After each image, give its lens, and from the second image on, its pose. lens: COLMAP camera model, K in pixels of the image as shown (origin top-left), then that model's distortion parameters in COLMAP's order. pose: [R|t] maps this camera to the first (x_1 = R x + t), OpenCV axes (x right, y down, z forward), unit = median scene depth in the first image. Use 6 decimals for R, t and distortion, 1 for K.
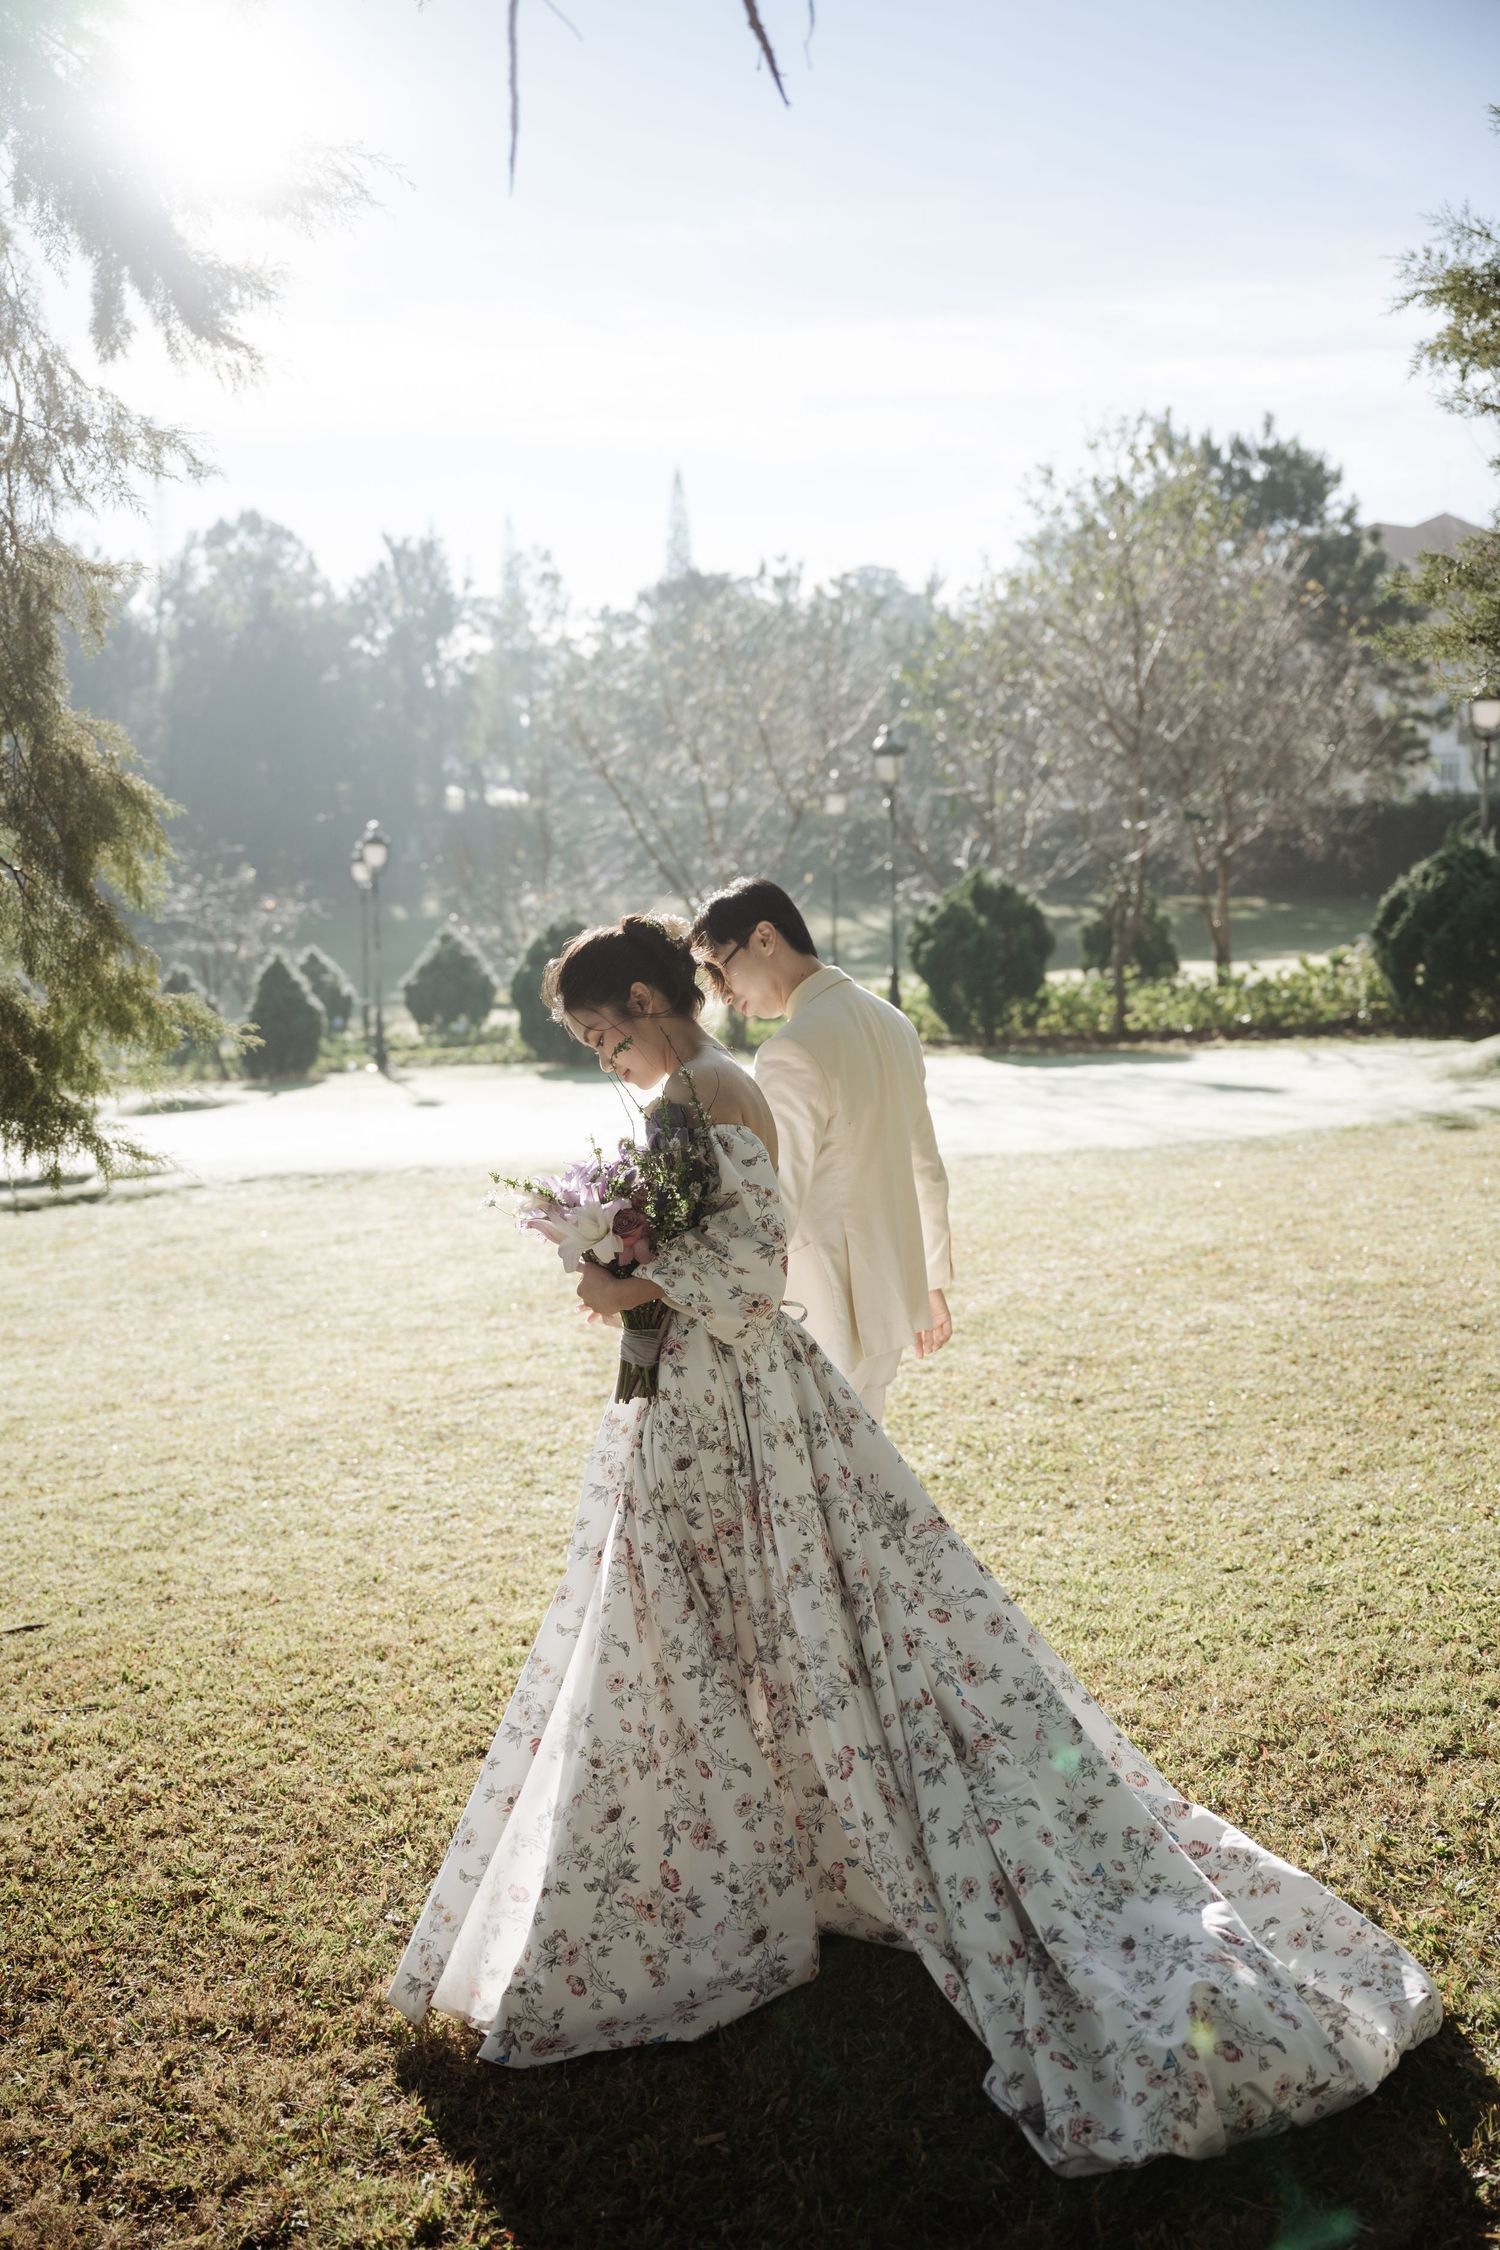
lens RADIAL K [[2182.4, 0, 750.0], [0, 2182.4, 1125.0], [0, 0, 1]] dist [0.026524, 0.000998]
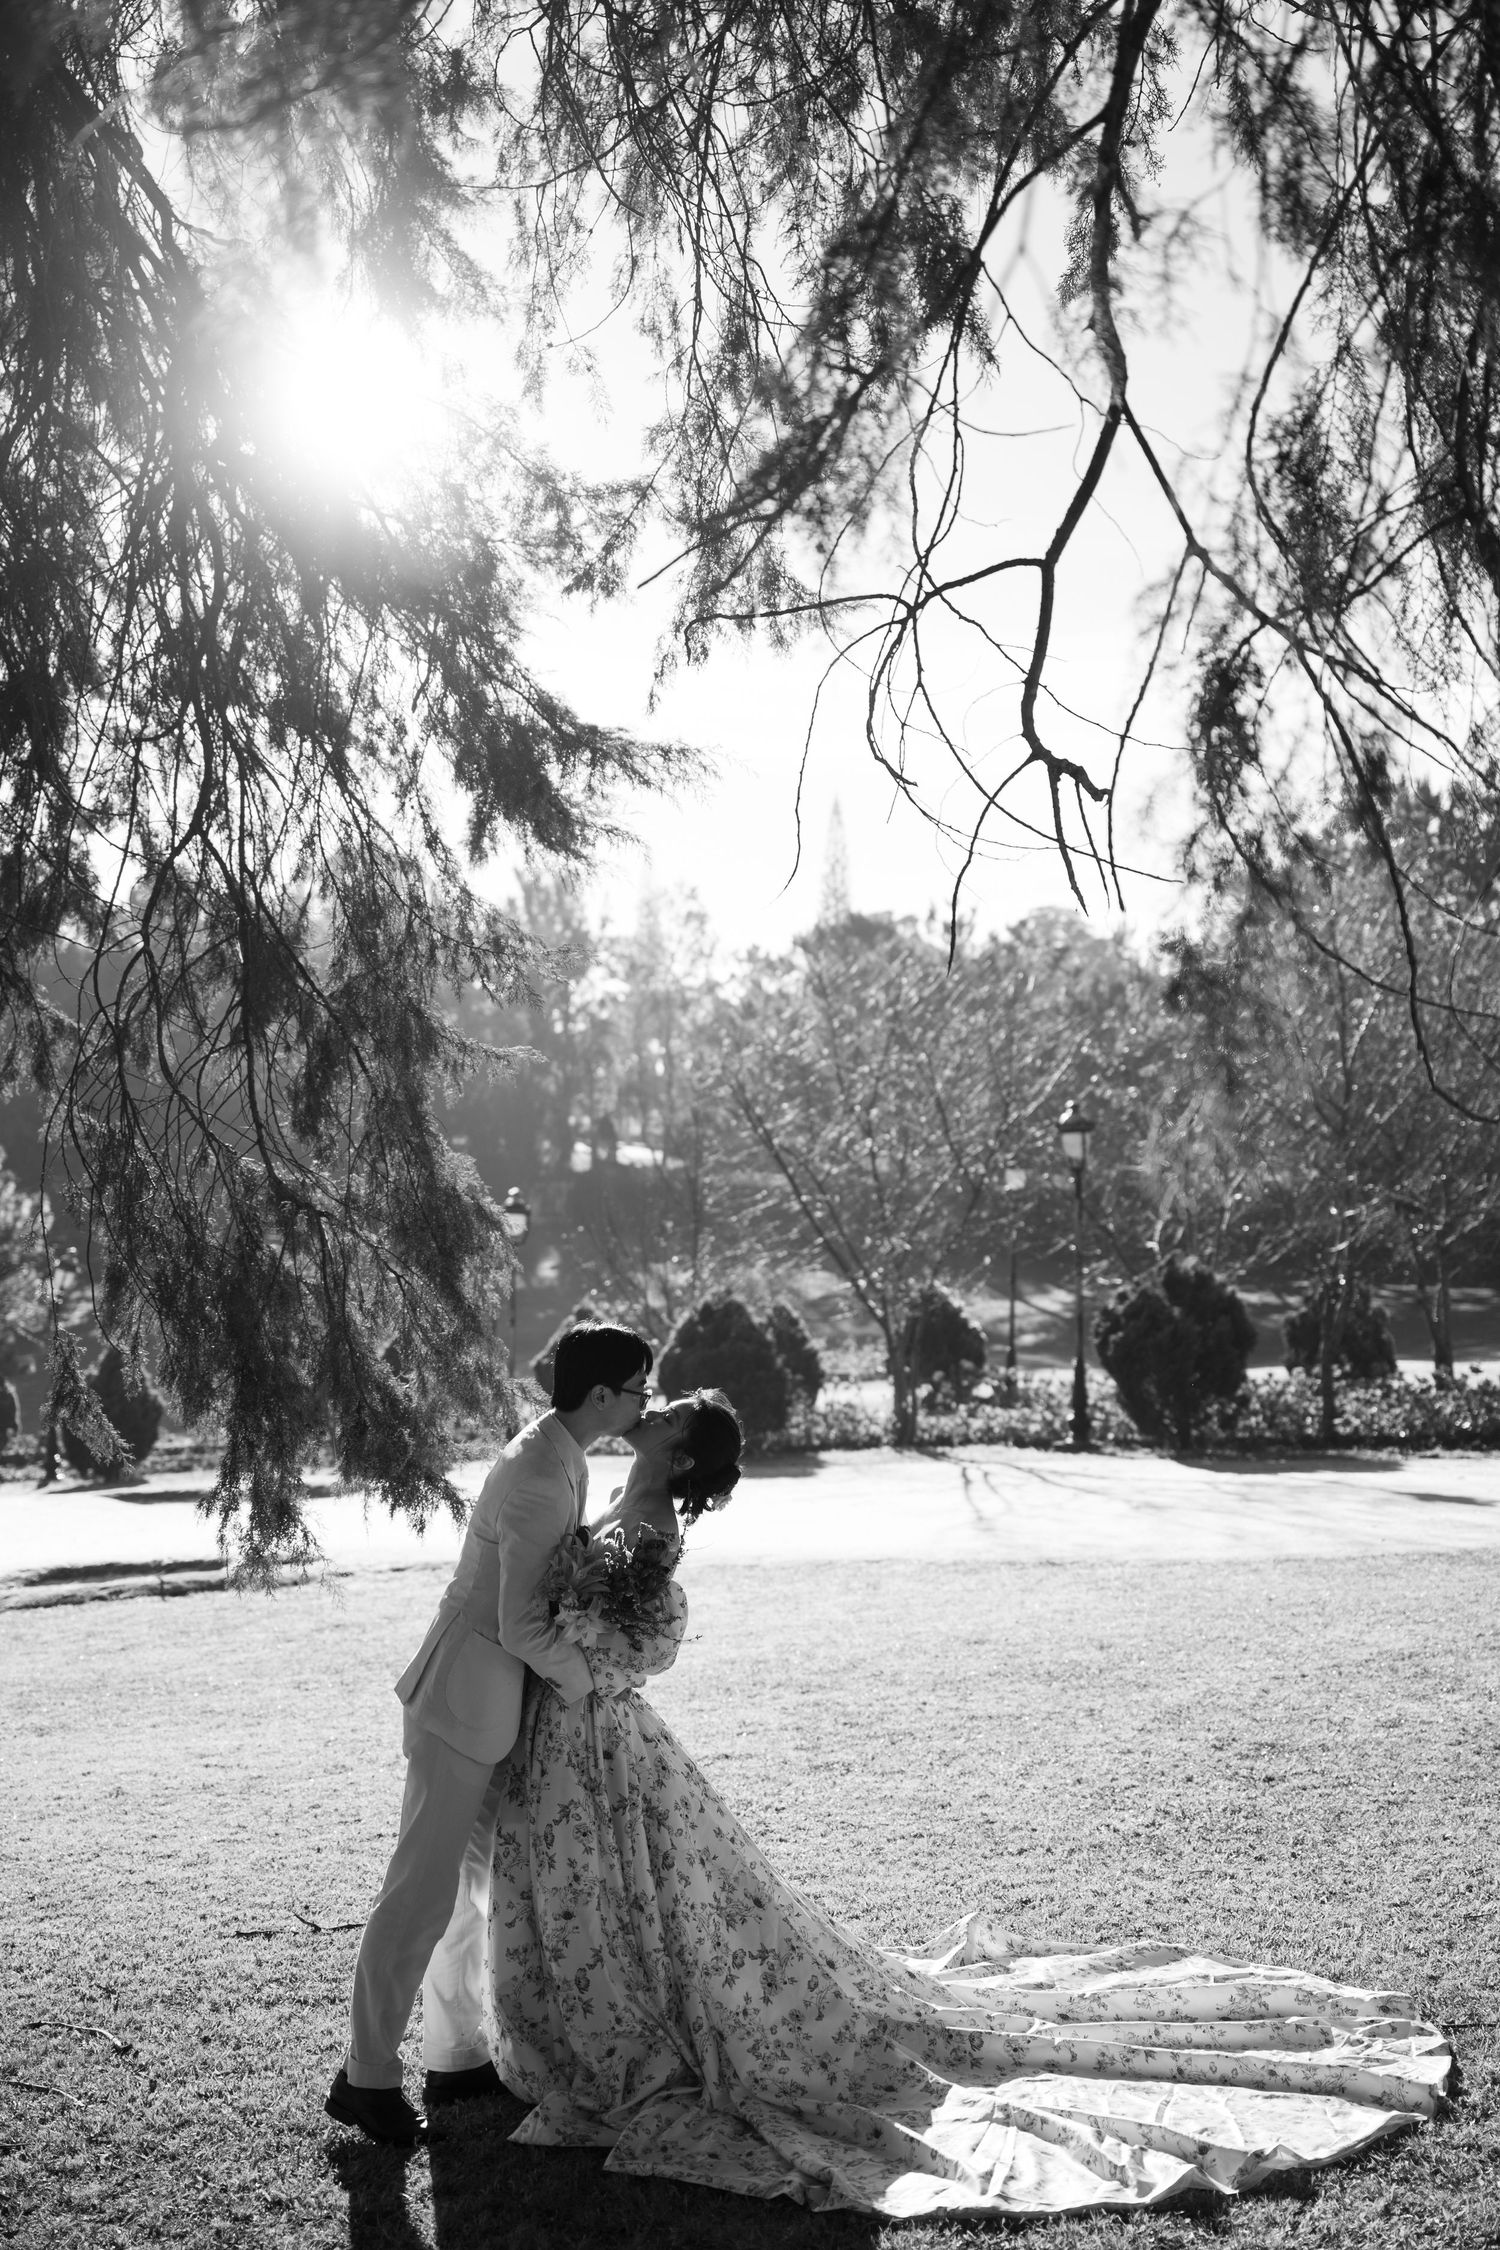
lens RADIAL K [[2839.6, 0, 750.0], [0, 2839.6, 1125.0], [0, 0, 1]] dist [0.014347, -0.015475]
pose [[0.998901, 0.020420, -0.042187, -0.023622], [-0.026448, 0.988684, -0.147664, 0.010253], [0.038694, 0.148617, 0.988137, -0.197494]]
